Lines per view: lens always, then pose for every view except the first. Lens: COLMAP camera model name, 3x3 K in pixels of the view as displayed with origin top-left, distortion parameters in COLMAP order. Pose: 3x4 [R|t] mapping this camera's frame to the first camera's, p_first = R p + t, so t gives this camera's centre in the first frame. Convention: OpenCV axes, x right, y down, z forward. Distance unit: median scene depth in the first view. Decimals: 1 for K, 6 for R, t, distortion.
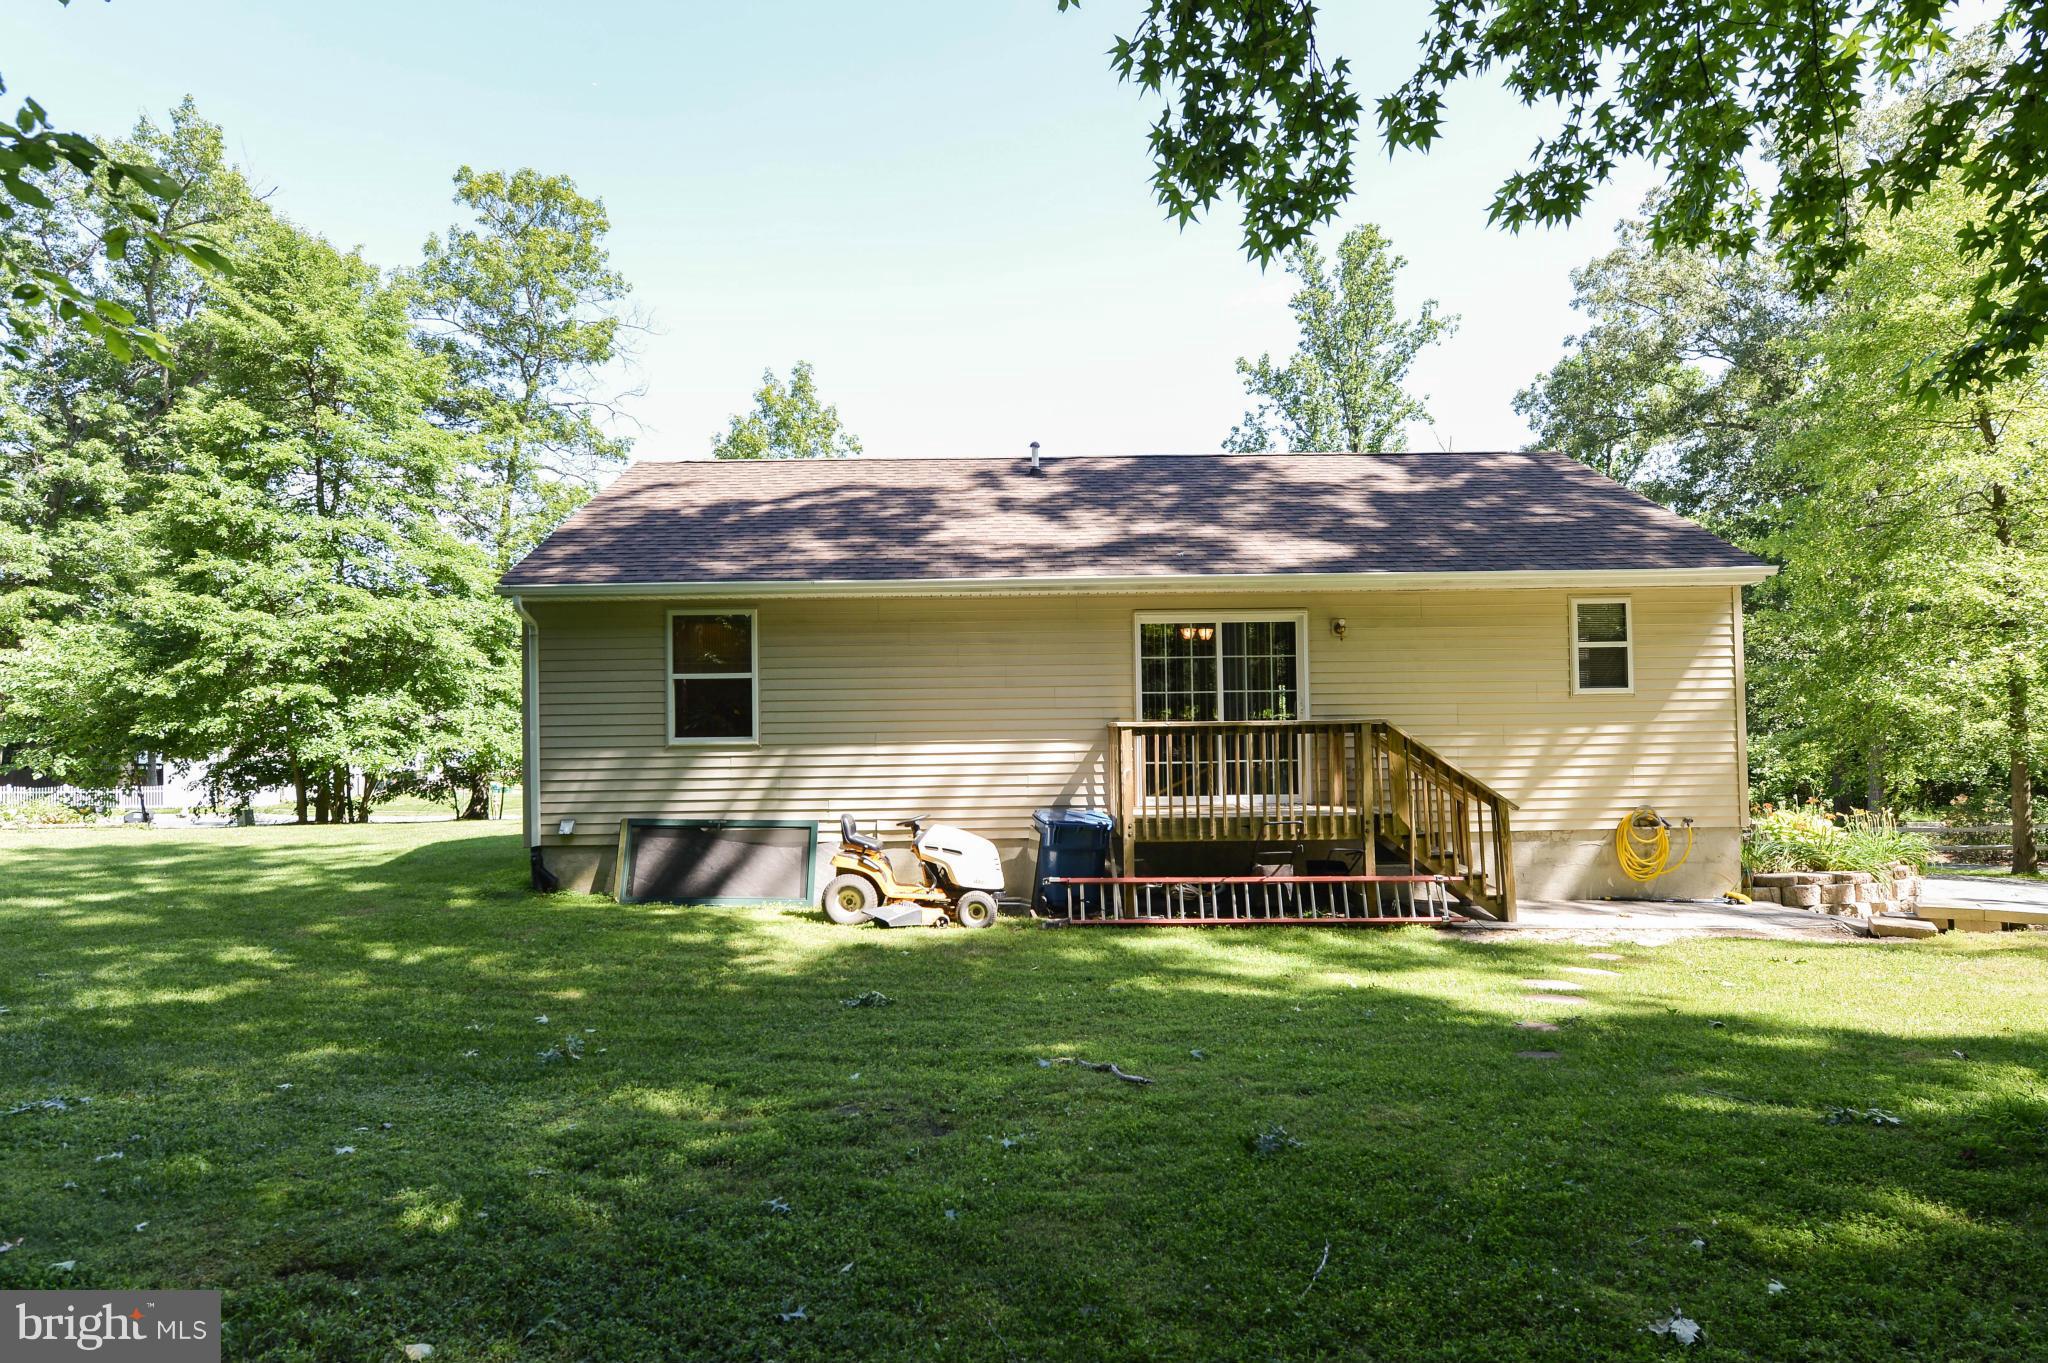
lens RADIAL K [[1219.2, 0, 1023.7], [0, 1219.2, 659.2], [0, 0, 1]] dist [-0.006600, -0.002511]
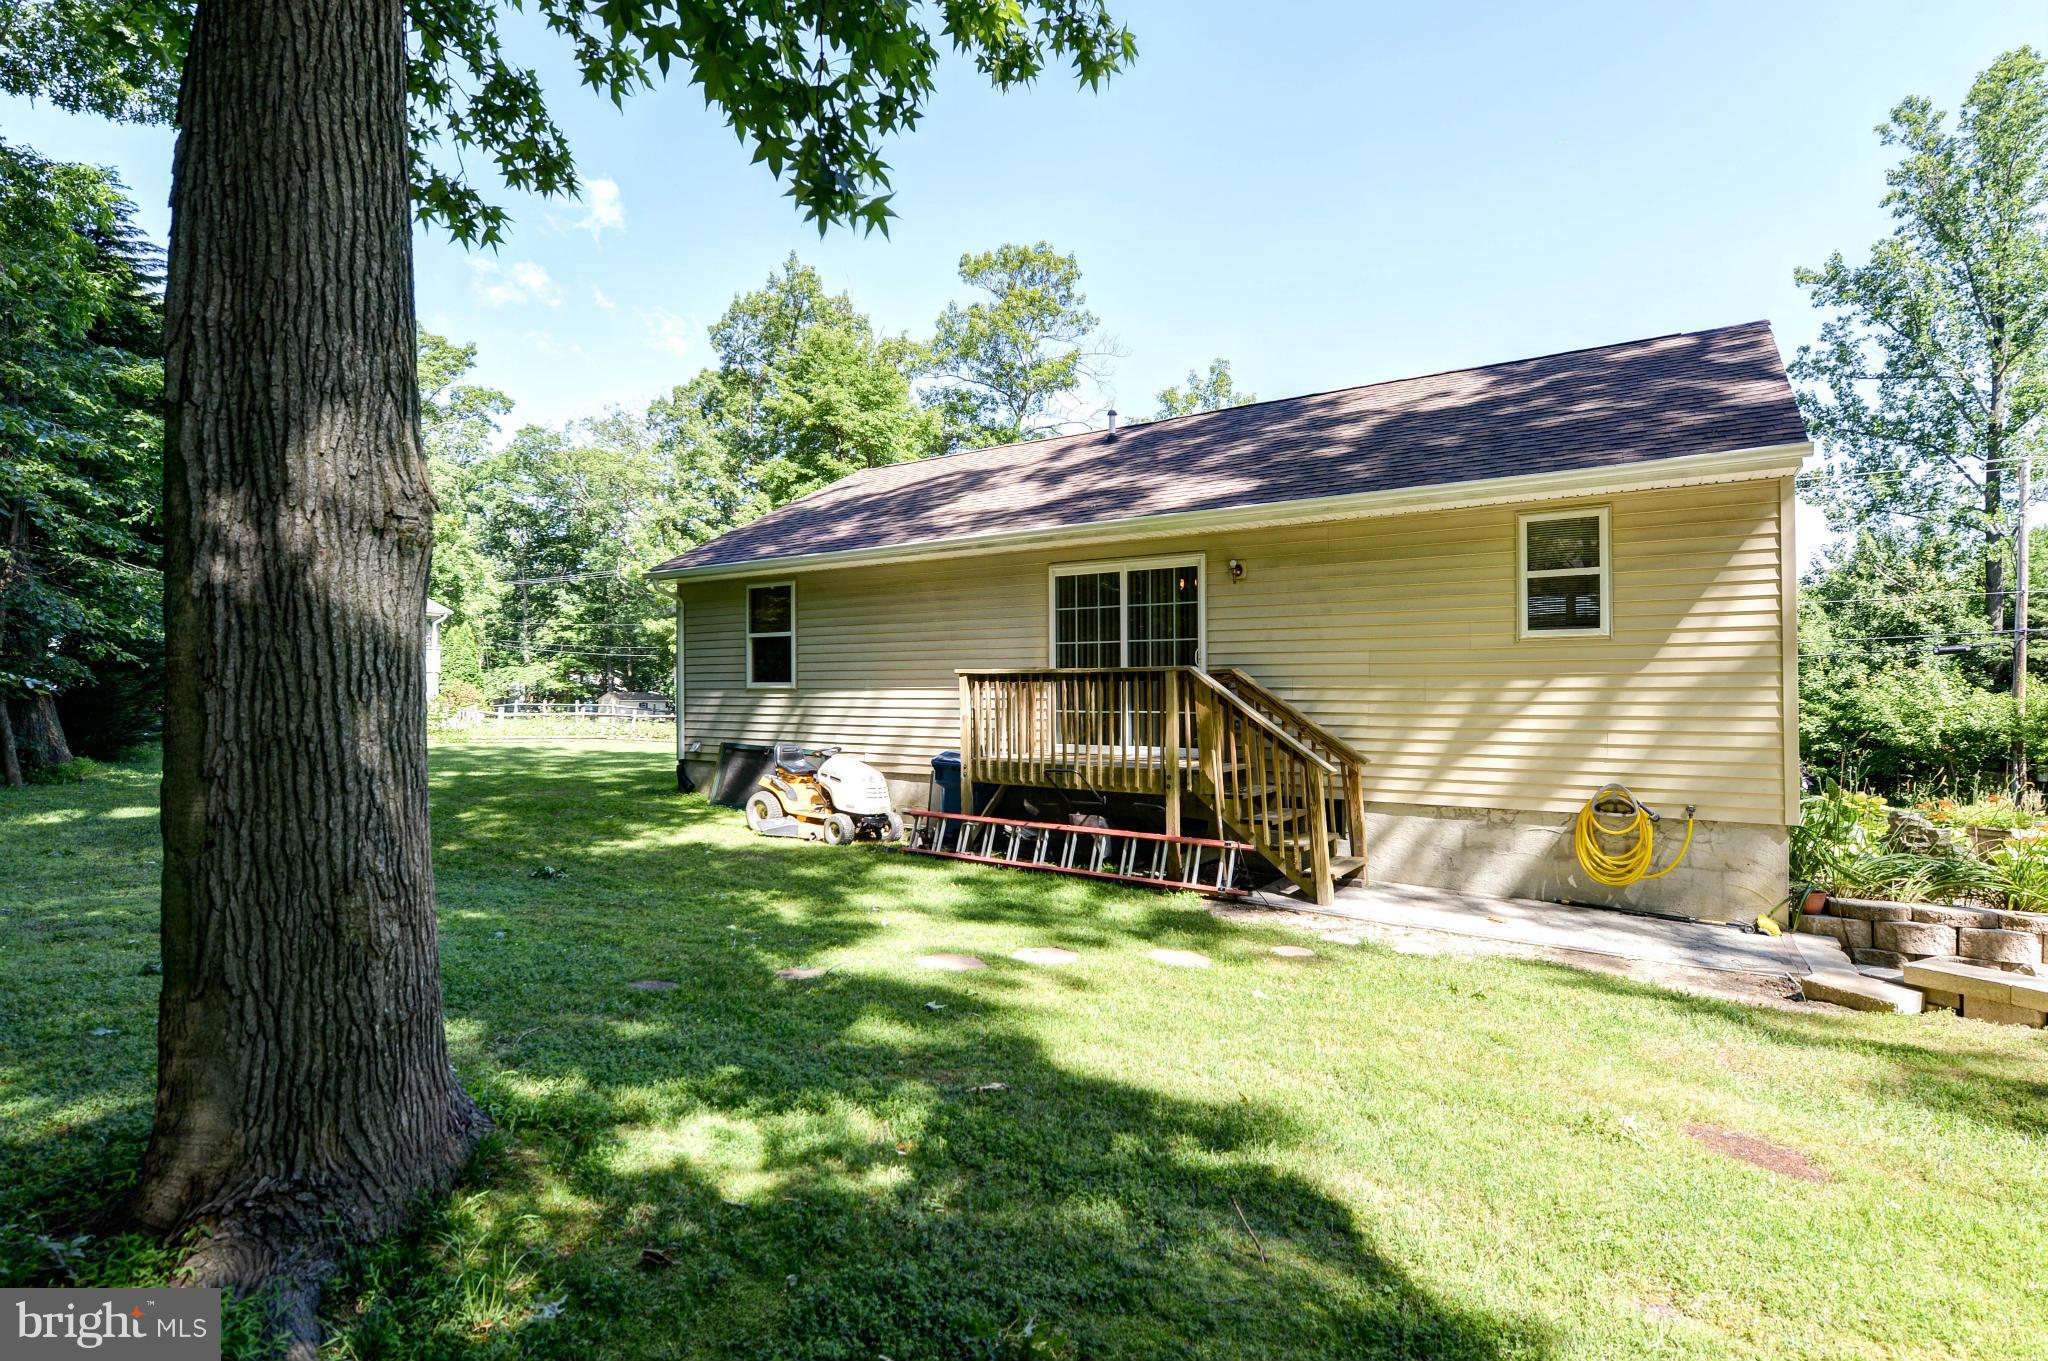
lens RADIAL K [[1082.9, 0, 1022.8], [0, 1082.9, 658.6], [0, 0, 1]] dist [-0.012765, -0.000455]
pose [[0.793435, -0.005407, -0.608631, 0.625725], [0.015153, 0.999826, 0.010871, 0.029849], [0.608466, -0.017848, 0.793379, 0.253193]]
